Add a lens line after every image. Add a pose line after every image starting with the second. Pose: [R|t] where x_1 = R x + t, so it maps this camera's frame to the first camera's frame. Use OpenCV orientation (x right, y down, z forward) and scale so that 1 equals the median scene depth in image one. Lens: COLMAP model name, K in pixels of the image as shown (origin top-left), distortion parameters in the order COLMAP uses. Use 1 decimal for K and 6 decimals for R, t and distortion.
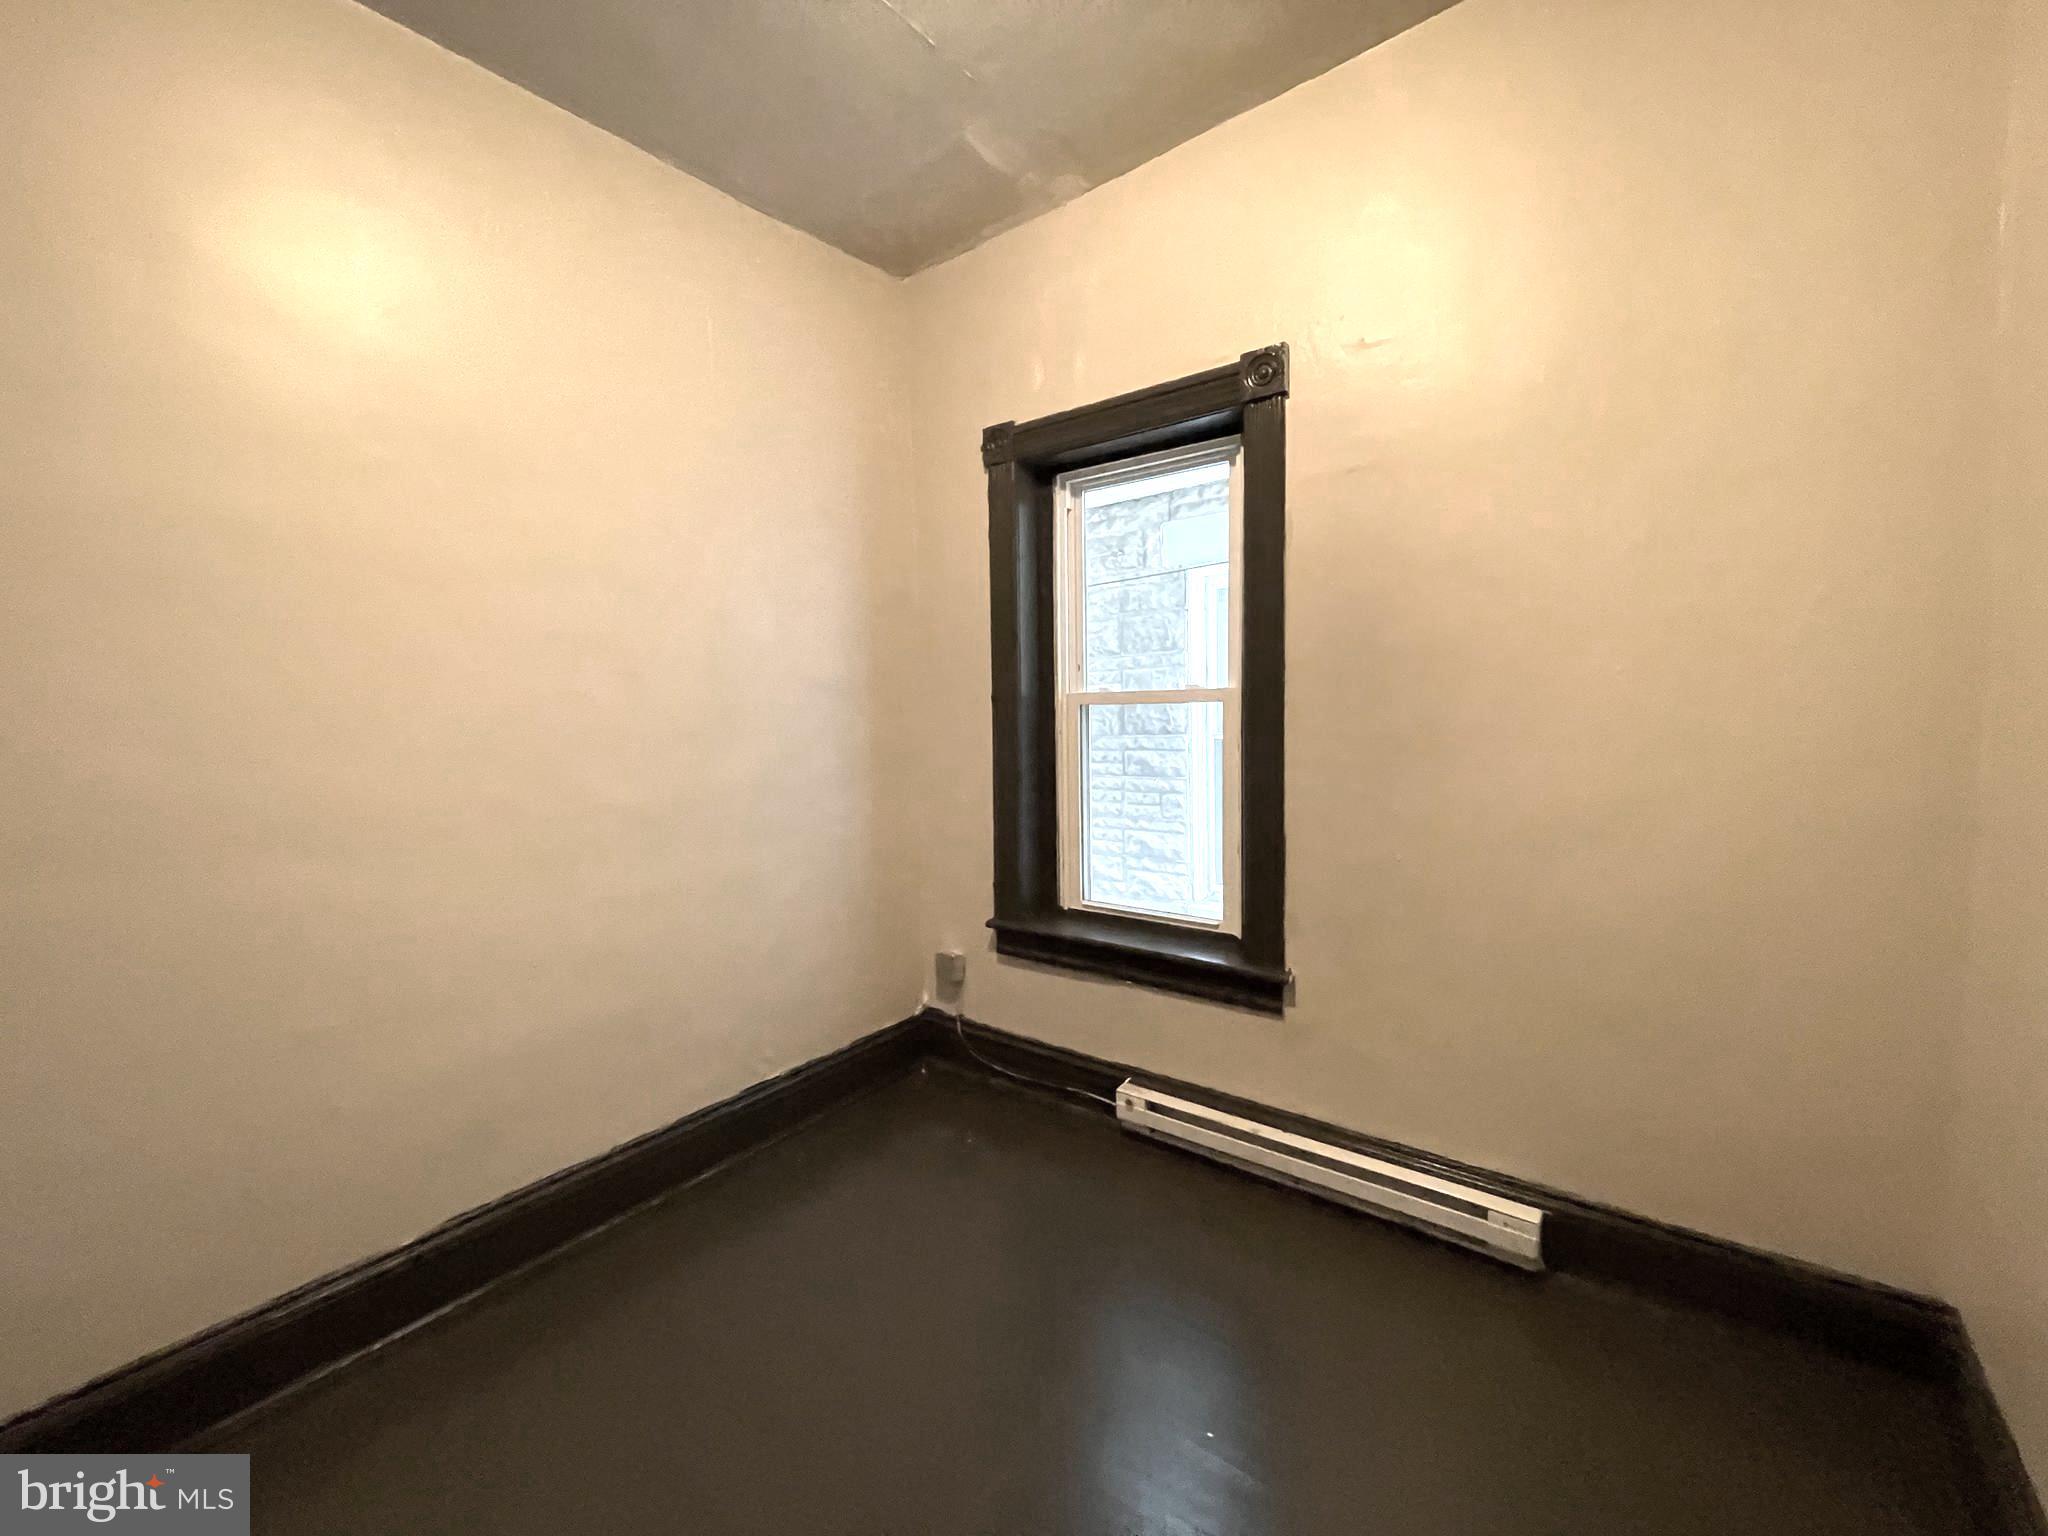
lens RADIAL K [[822.8, 0, 1016.8], [0, 822.8, 772.2], [0, 0, 1]] dist [-0.002048, -0.000455]
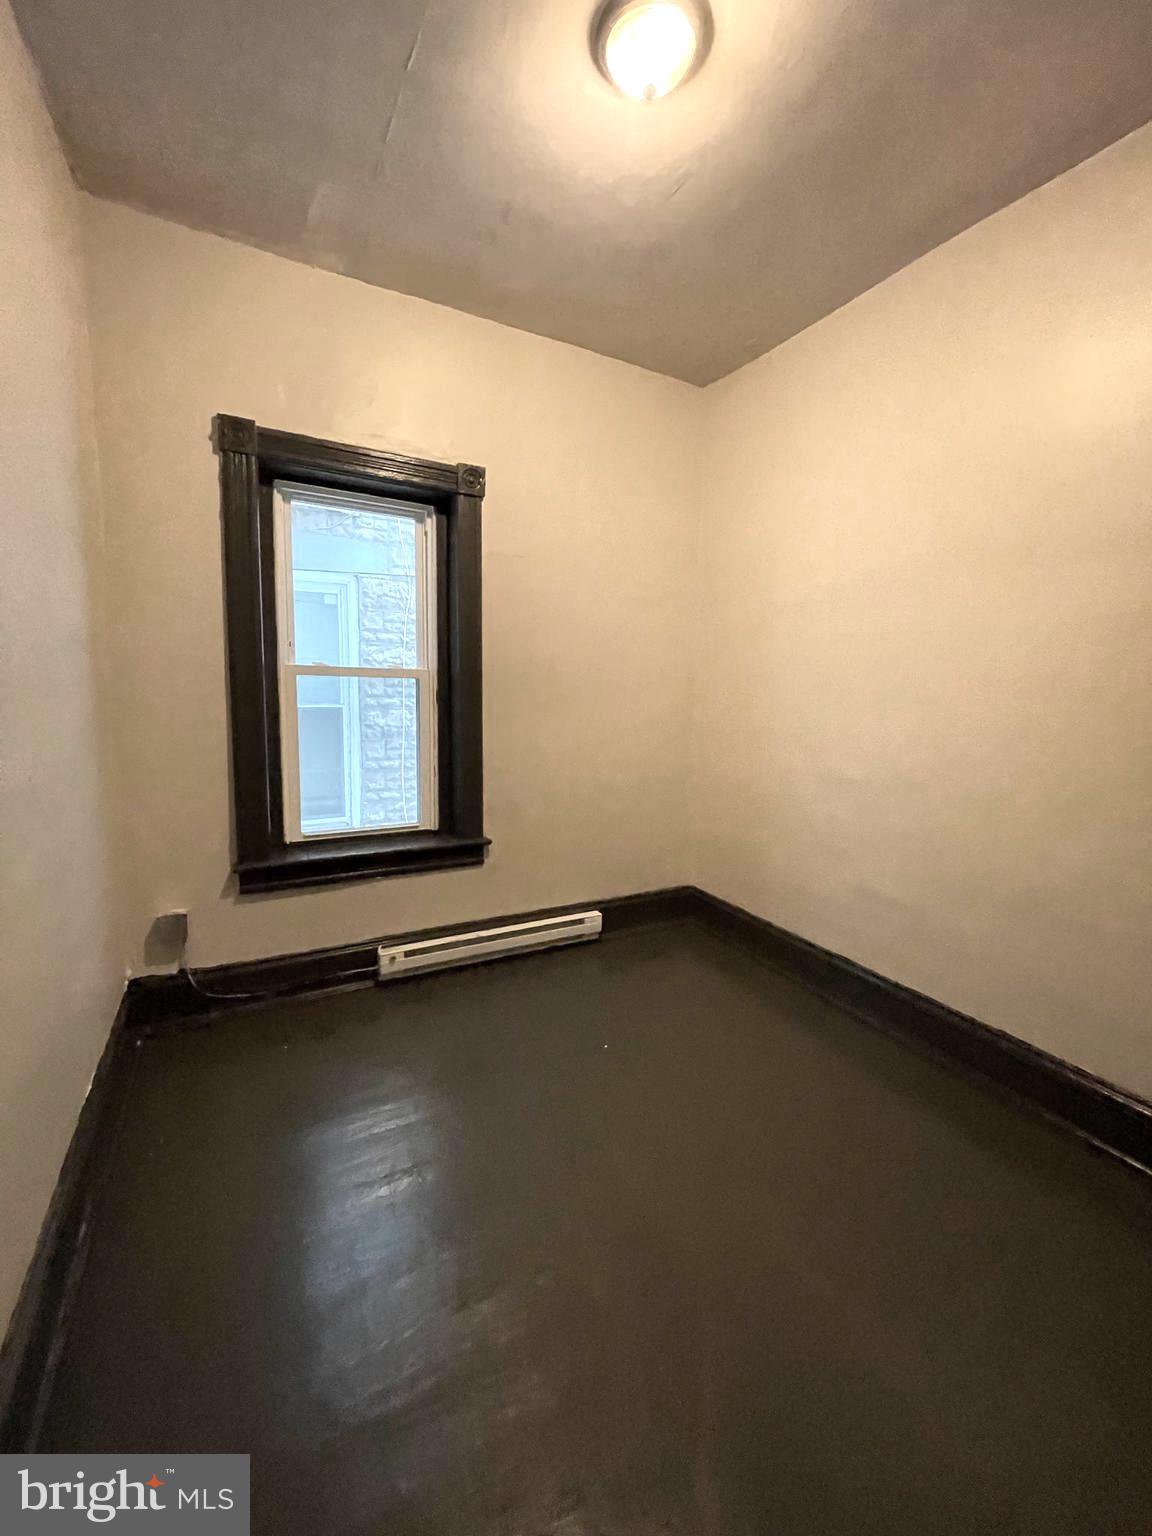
lens RADIAL K [[617.1, 0, 573.7], [0, 617.1, 761.4], [0, 0, 1]] dist [-0.002048, -0.000455]
pose [[0.394549, -0.083153, 0.915105, -0.669698], [0.046903, 0.996421, 0.070319, 0.000677], [-0.917677, 0.015177, 0.397037, 0.275090]]
